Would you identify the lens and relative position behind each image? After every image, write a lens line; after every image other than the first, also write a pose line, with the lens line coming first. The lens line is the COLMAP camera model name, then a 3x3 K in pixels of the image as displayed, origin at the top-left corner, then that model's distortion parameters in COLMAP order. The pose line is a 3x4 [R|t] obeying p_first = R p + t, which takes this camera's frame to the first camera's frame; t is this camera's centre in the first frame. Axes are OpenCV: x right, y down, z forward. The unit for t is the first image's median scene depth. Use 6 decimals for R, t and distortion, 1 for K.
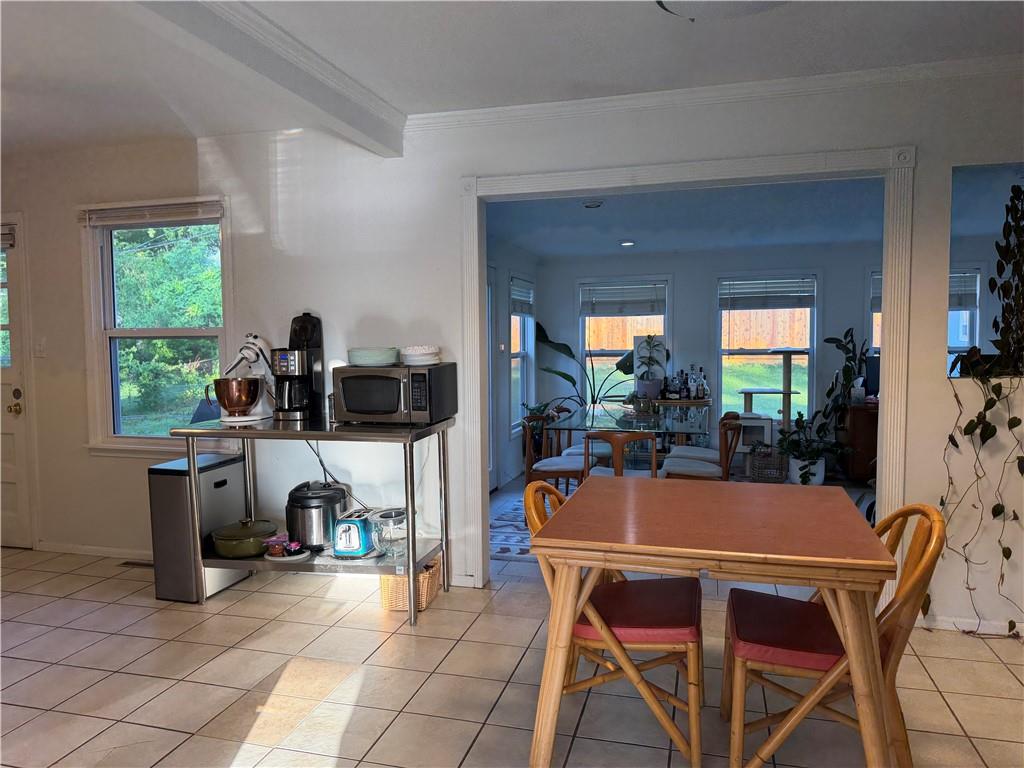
lens RADIAL K [[719.3, 0, 513.7], [0, 719.3, 388.5], [0, 0, 1]] dist [0.166972, -0.285503]
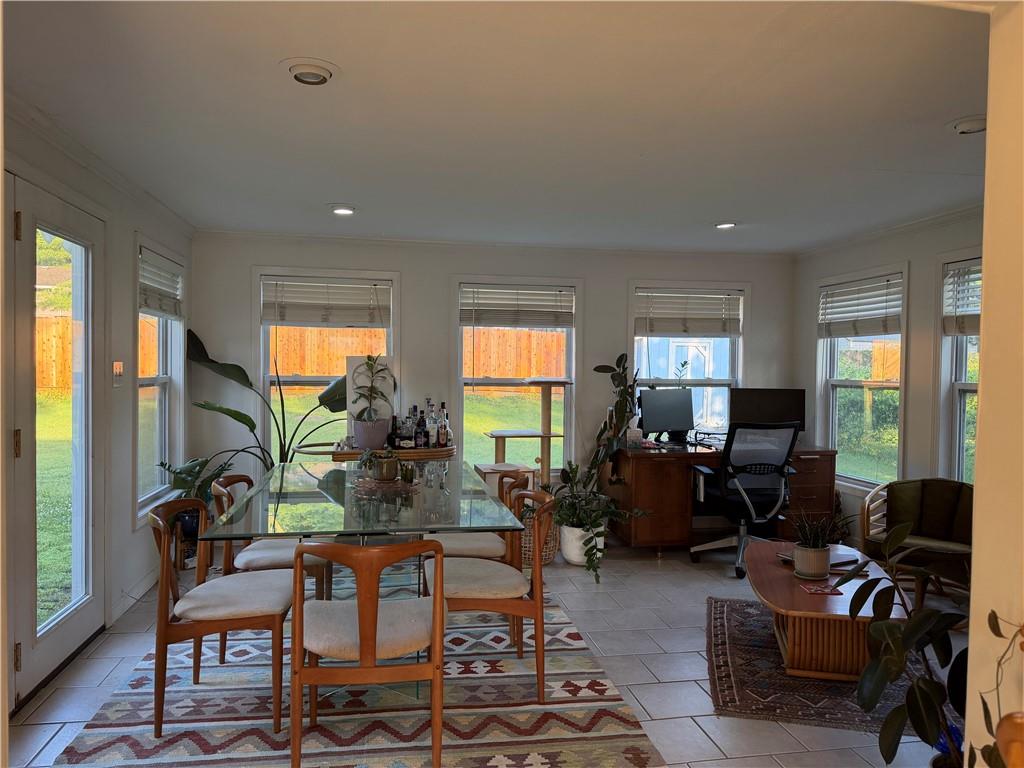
lens RADIAL K [[718.0, 0, 512.8], [0, 718.0, 389.8], [0, 0, 1]] dist [0.082656, -0.118145]
pose [[0.900955, 0.008417, 0.433830, 0.013254], [0.009810, 0.999161, -0.039759, -0.012679], [-0.433801, 0.040077, 0.900117, 0.331237]]
